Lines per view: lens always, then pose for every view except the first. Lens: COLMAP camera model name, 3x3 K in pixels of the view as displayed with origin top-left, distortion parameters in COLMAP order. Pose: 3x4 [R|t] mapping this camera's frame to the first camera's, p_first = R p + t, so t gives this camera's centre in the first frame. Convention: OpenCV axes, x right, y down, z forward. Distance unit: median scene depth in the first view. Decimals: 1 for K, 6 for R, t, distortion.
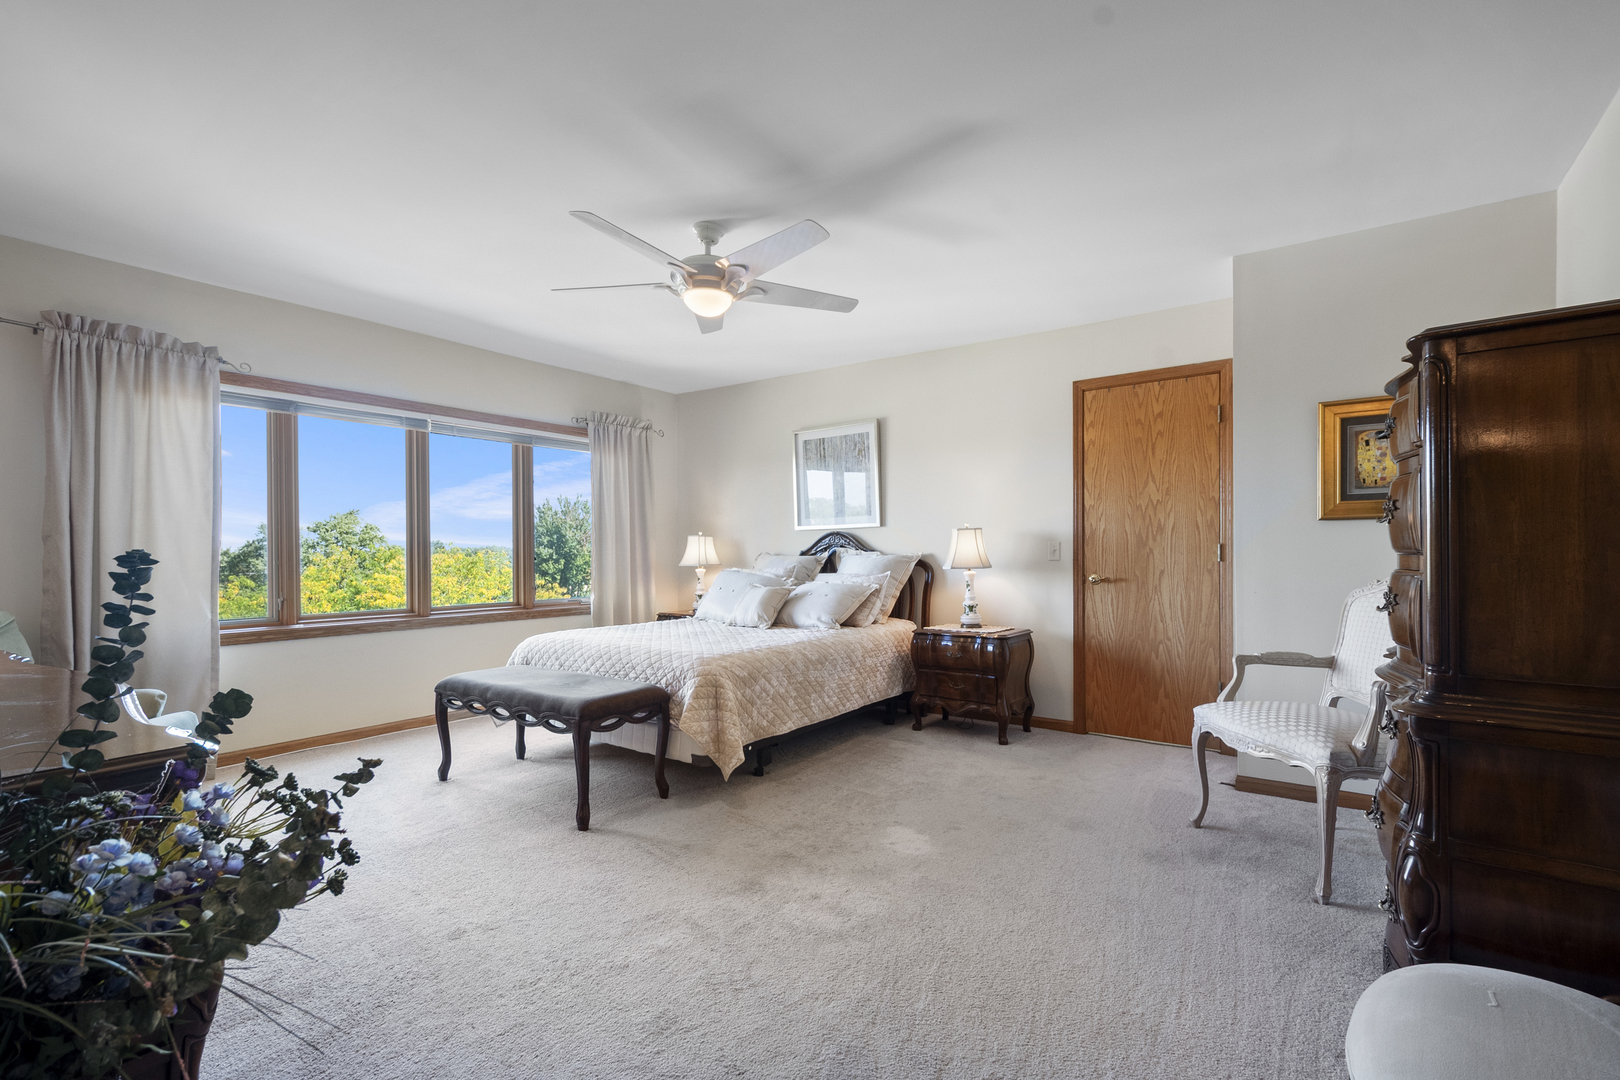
lens RADIAL K [[724.4, 0, 827.4], [0, 724.4, 555.5], [0, 0, 1]] dist [-0.000818, 0.002111]
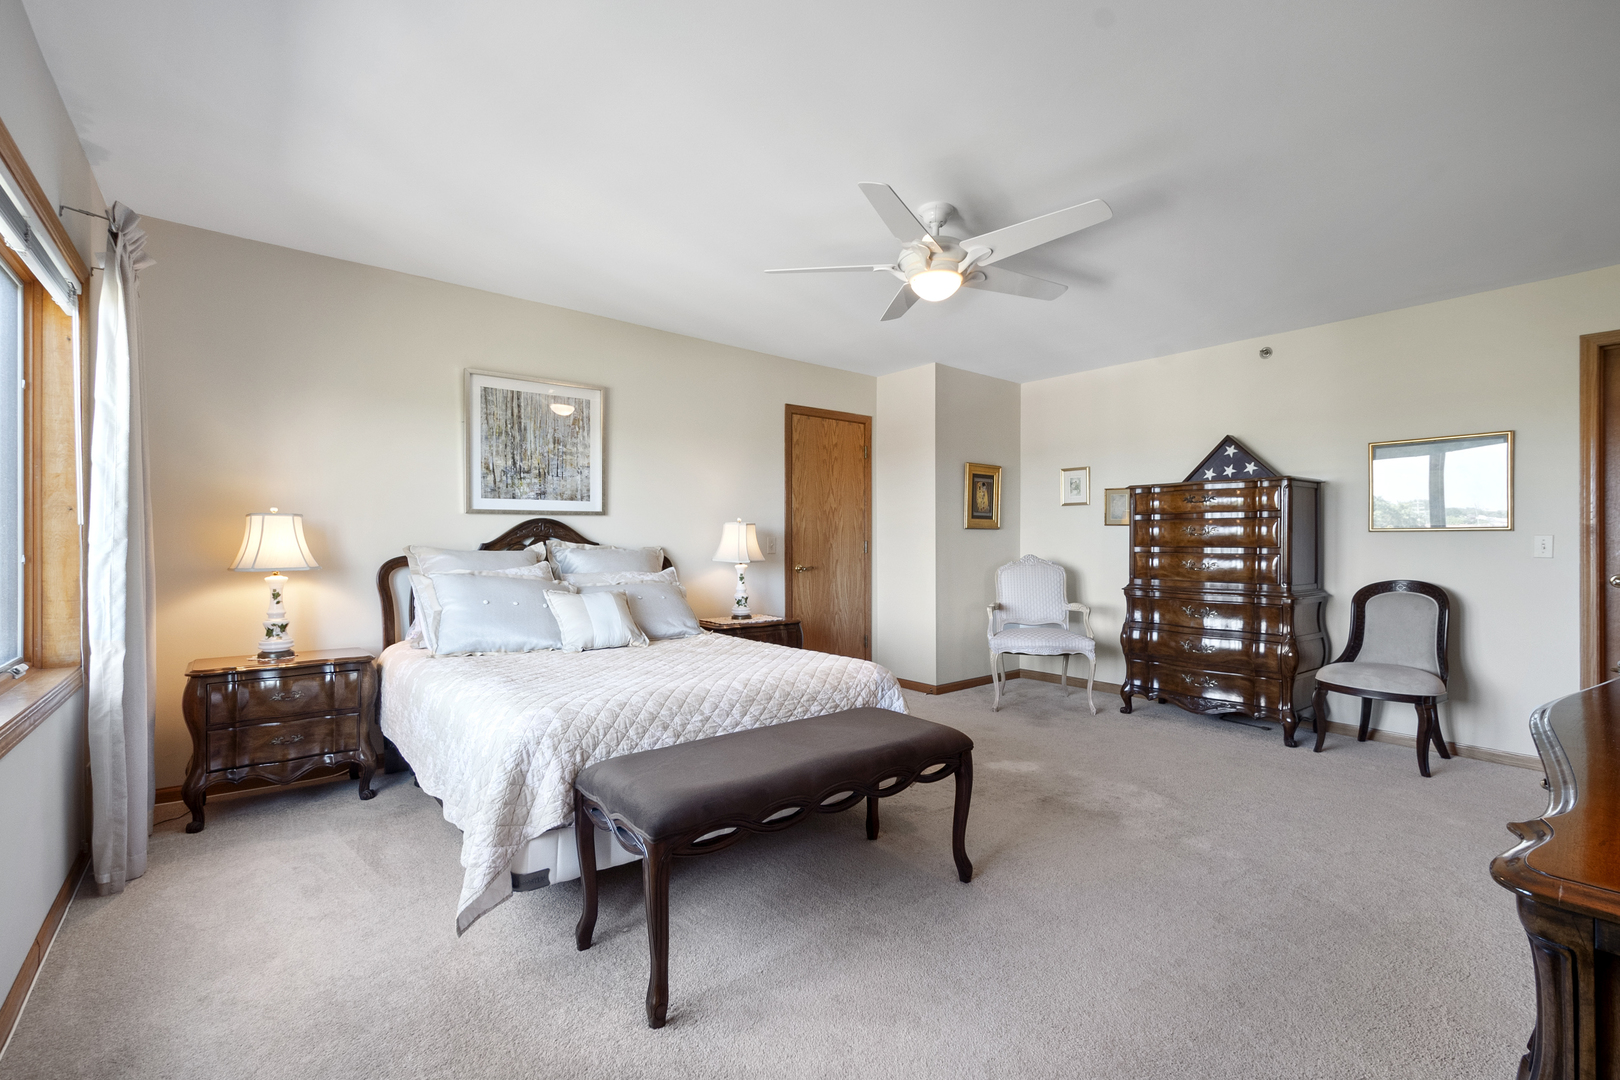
lens RADIAL K [[724.4, 0, 814.4], [0, 724.4, 545.0], [0, 0, 1]] dist [-0.000818, 0.002111]
pose [[0.263910, 0.003040, 0.964543, -0.860462], [0.000965, 0.999994, -0.003416, -0.002641], [-0.964547, 0.001832, 0.263905, 0.686495]]
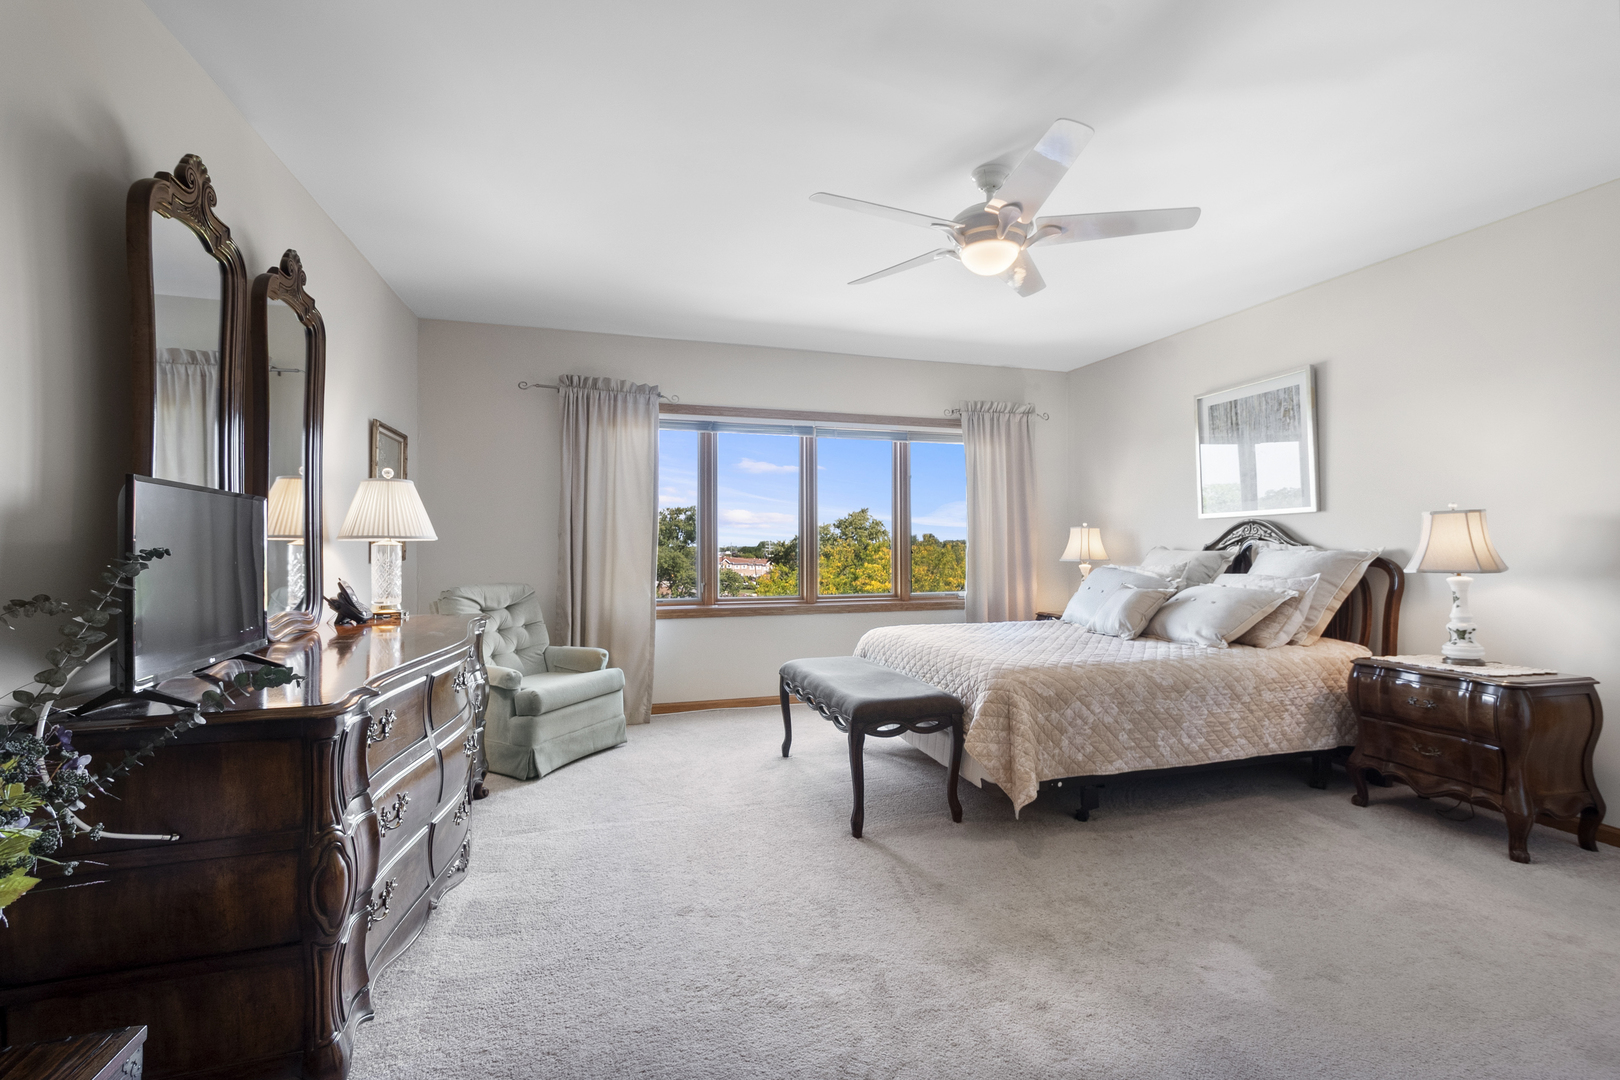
lens RADIAL K [[724.4, 0, 816.0], [0, 724.4, 535.4], [0, 0, 1]] dist [-0.000818, 0.002111]
pose [[0.793088, -0.006111, -0.609076, 0.148807], [-0.004906, 0.999853, -0.016421, -0.002096], [0.609087, 0.016011, 0.792942, 0.146659]]
